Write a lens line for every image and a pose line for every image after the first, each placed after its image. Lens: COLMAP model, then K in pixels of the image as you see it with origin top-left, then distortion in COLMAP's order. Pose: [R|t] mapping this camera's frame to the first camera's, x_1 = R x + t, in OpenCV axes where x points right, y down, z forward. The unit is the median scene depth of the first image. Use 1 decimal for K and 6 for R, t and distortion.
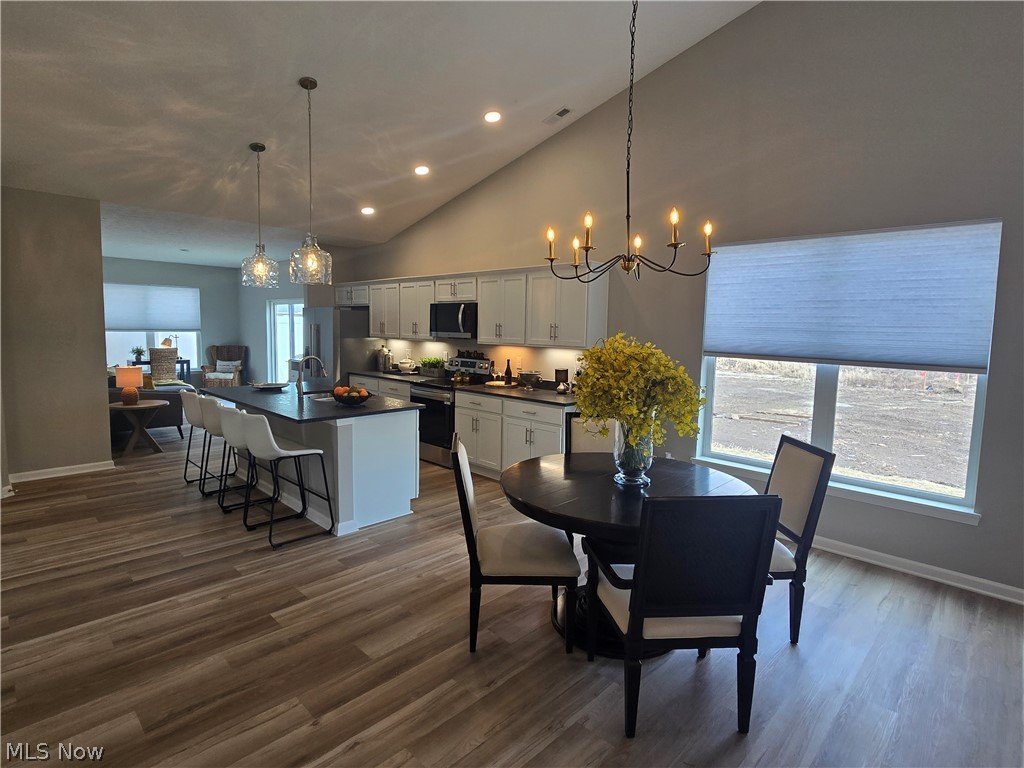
lens RADIAL K [[526.0, 0, 514.9], [0, 526.0, 375.0], [0, 0, 1]] dist [0.003273, -0.006196]
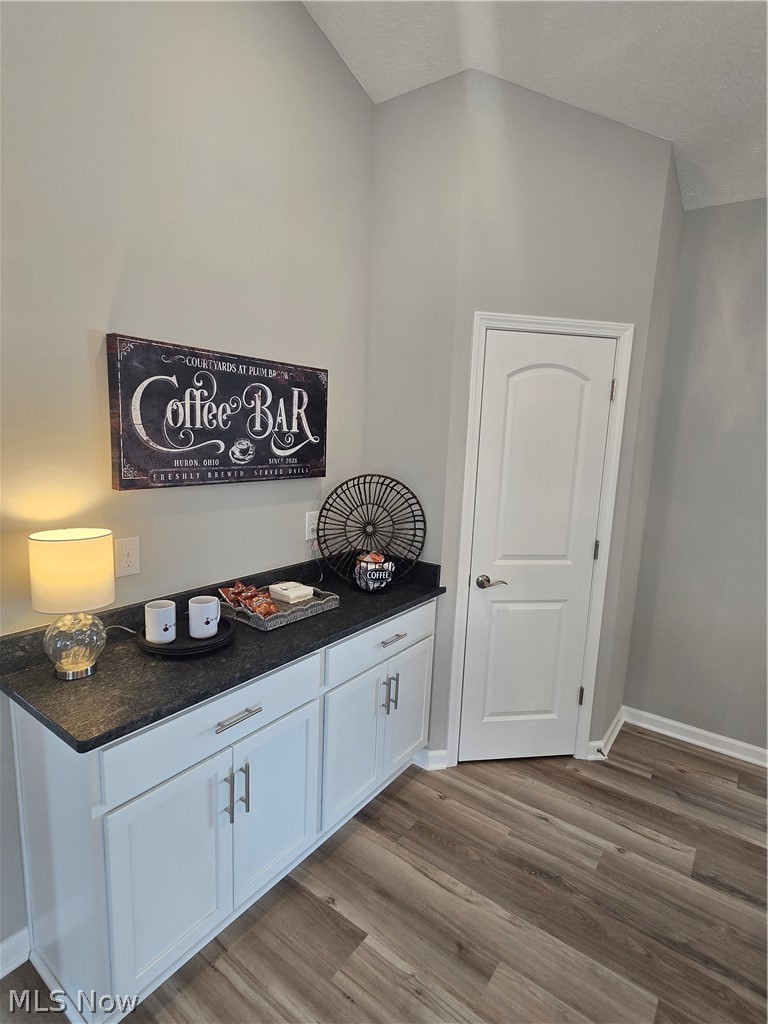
lens RADIAL K [[526.0, 0, 392.3], [0, 526.0, 514.7], [0, 0, 1]] dist [0.003273, -0.006196]
pose [[0.151012, 0.143114, -0.978117, -0.338070], [-0.132373, 0.983481, 0.123461, -0.054649], [0.979629, 0.110832, 0.167462, 0.471758]]
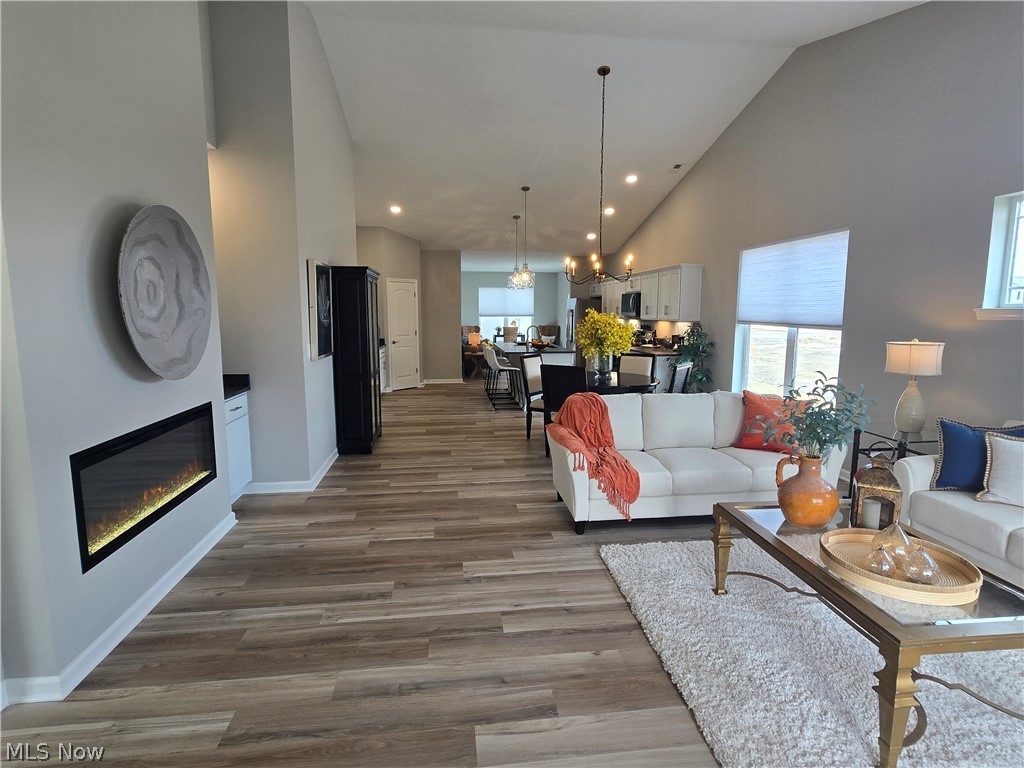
lens RADIAL K [[526.0, 0, 514.9], [0, 526.0, 375.0], [0, 0, 1]] dist [0.003273, -0.006196]
pose [[0.781594, 0.057186, -0.621161, 0.555444], [-0.042625, 0.998358, 0.038279, 0.053977], [0.622330, -0.003442, 0.782747, -0.388452]]
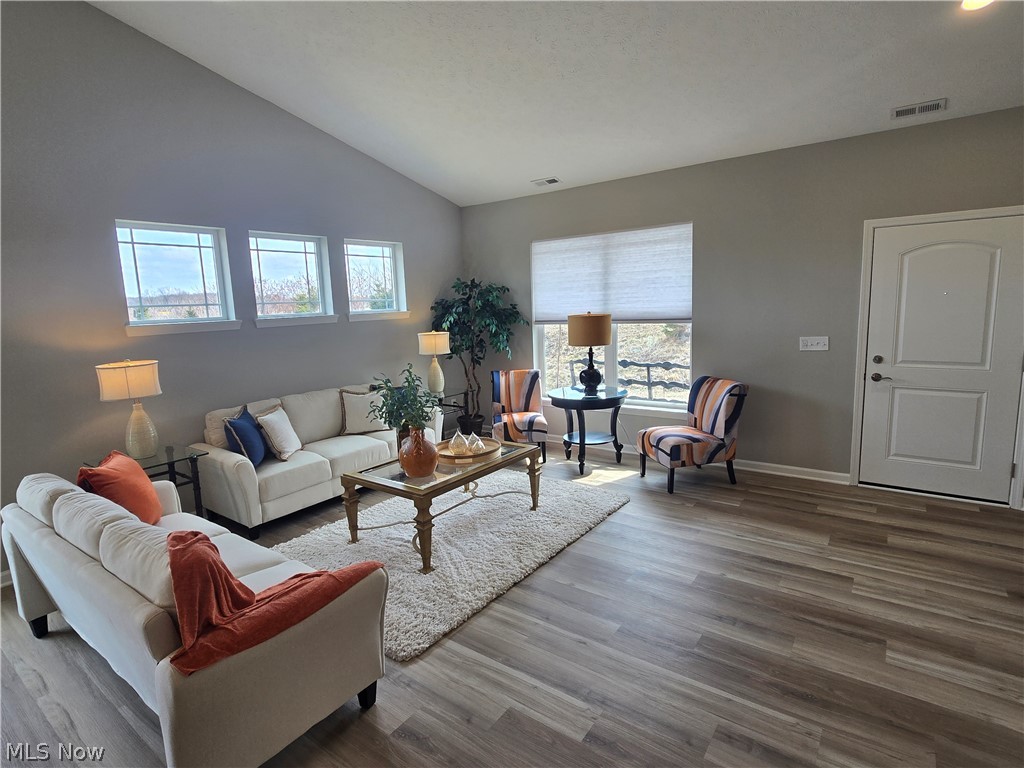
lens RADIAL K [[526.0, 0, 514.9], [0, 526.0, 375.0], [0, 0, 1]] dist [0.003273, -0.006196]
pose [[-0.140752, -0.154002, 0.977994, -0.043382], [0.125572, 0.977073, 0.171929, -0.009536], [-0.982049, 0.147008, -0.118186, 0.014907]]
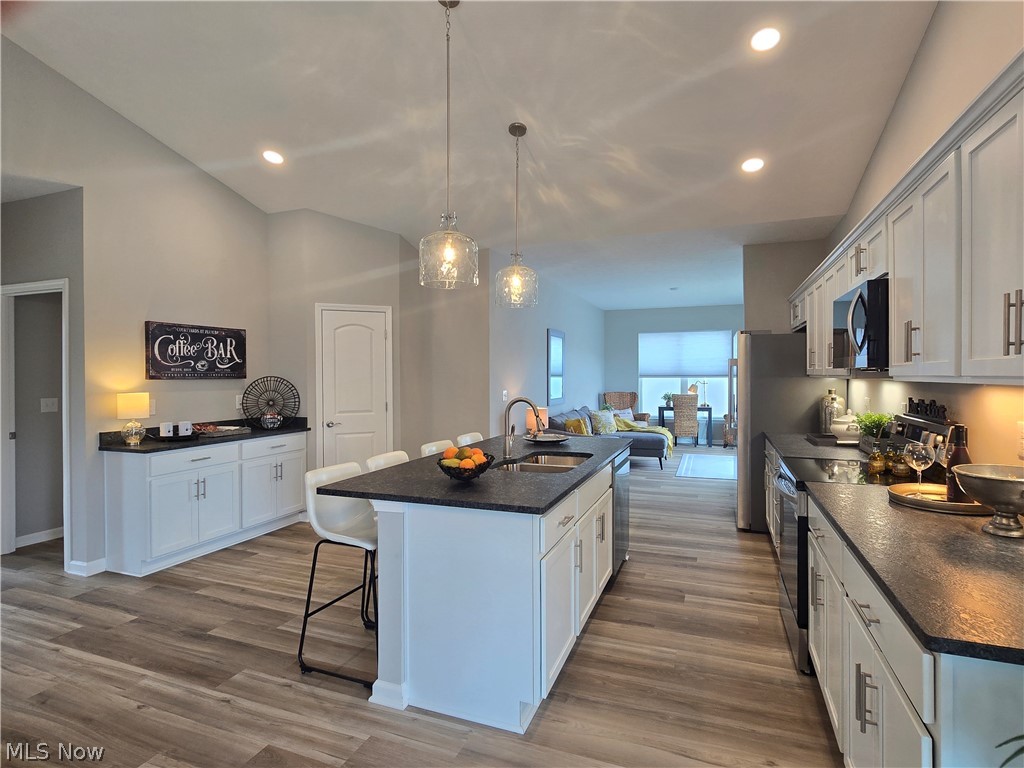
lens RADIAL K [[526.0, 0, 514.9], [0, 526.0, 375.0], [0, 0, 1]] dist [0.003273, -0.006196]
pose [[0.394552, -0.020687, -0.918641, 0.165433], [-0.071099, 0.996062, -0.052967, -0.021191], [0.916119, 0.086213, 0.391527, 0.543415]]
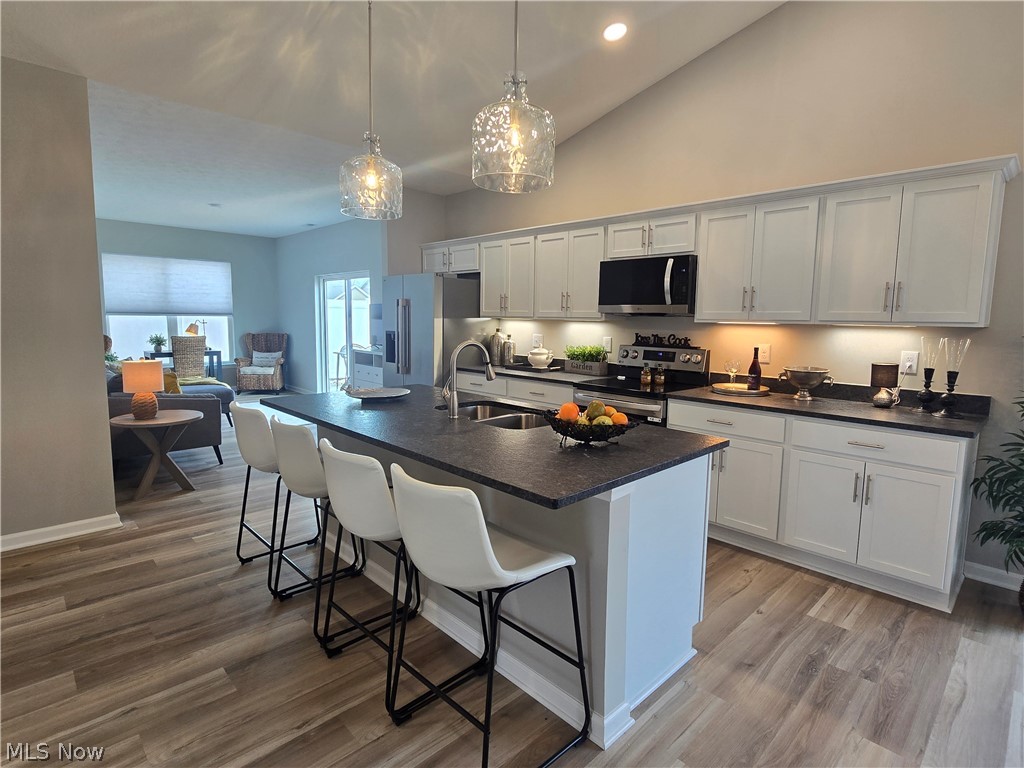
lens RADIAL K [[530.2, 0, 518.0], [0, 530.2, 377.4], [0, 0, 1]] dist [0.000736, -0.001547]
pose [[0.999639, -0.001381, -0.026826, -0.242784], [0.001959, 0.999767, 0.021519, -0.008289], [0.026790, -0.021564, 0.999408, 0.344298]]
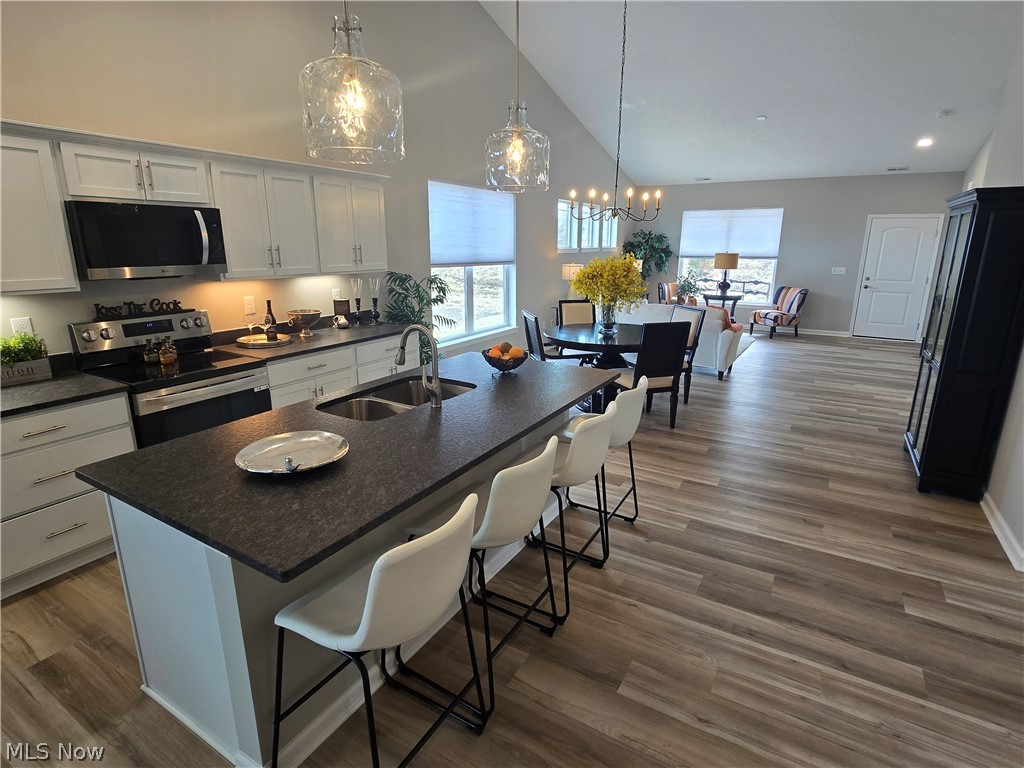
lens RADIAL K [[528.5, 0, 515.5], [0, 528.5, 375.0], [0, 0, 1]] dist [-0.000295, -0.003858]
pose [[-0.234412, -0.258333, 0.937185, -0.665687], [0.079213, 0.955764, 0.283267, -0.093615], [-0.968905, 0.140638, -0.203579, 0.760312]]
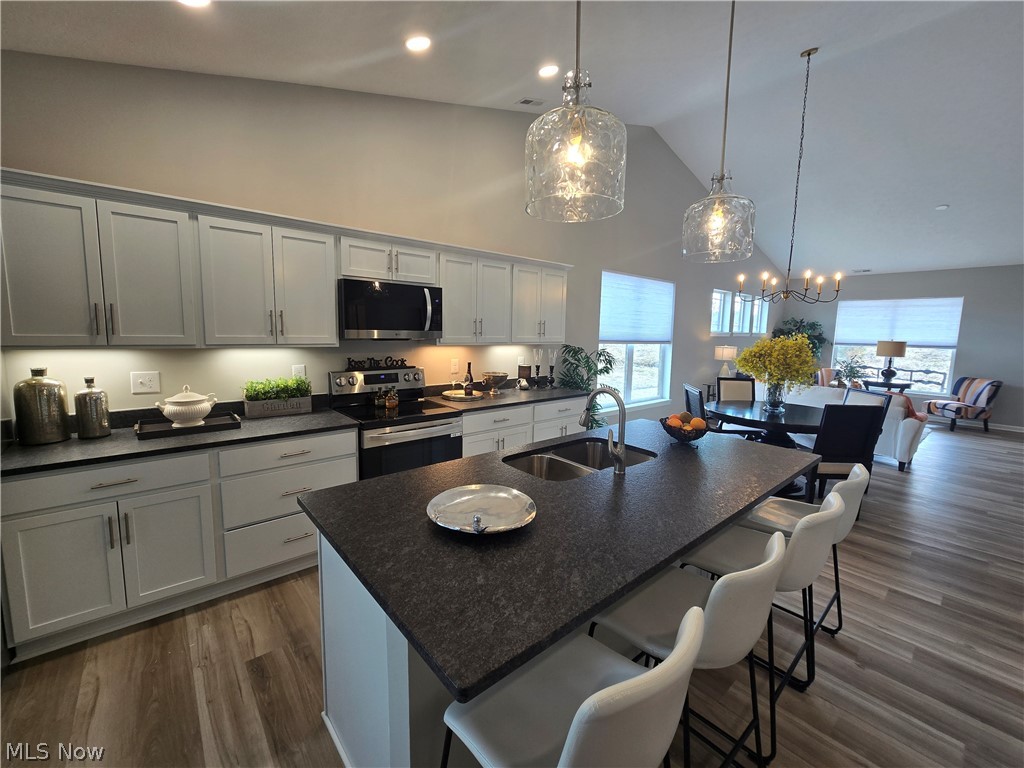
lens RADIAL K [[420.2, 0, 514.8], [0, 420.2, 377.0], [0, 0, 1]] dist [-0.002456, 0.000028]
pose [[0.085517, -0.133296, 0.987380, -0.587937], [0.069797, 0.989377, 0.127520, -0.077032], [-0.993889, 0.058011, 0.093912, 0.782102]]
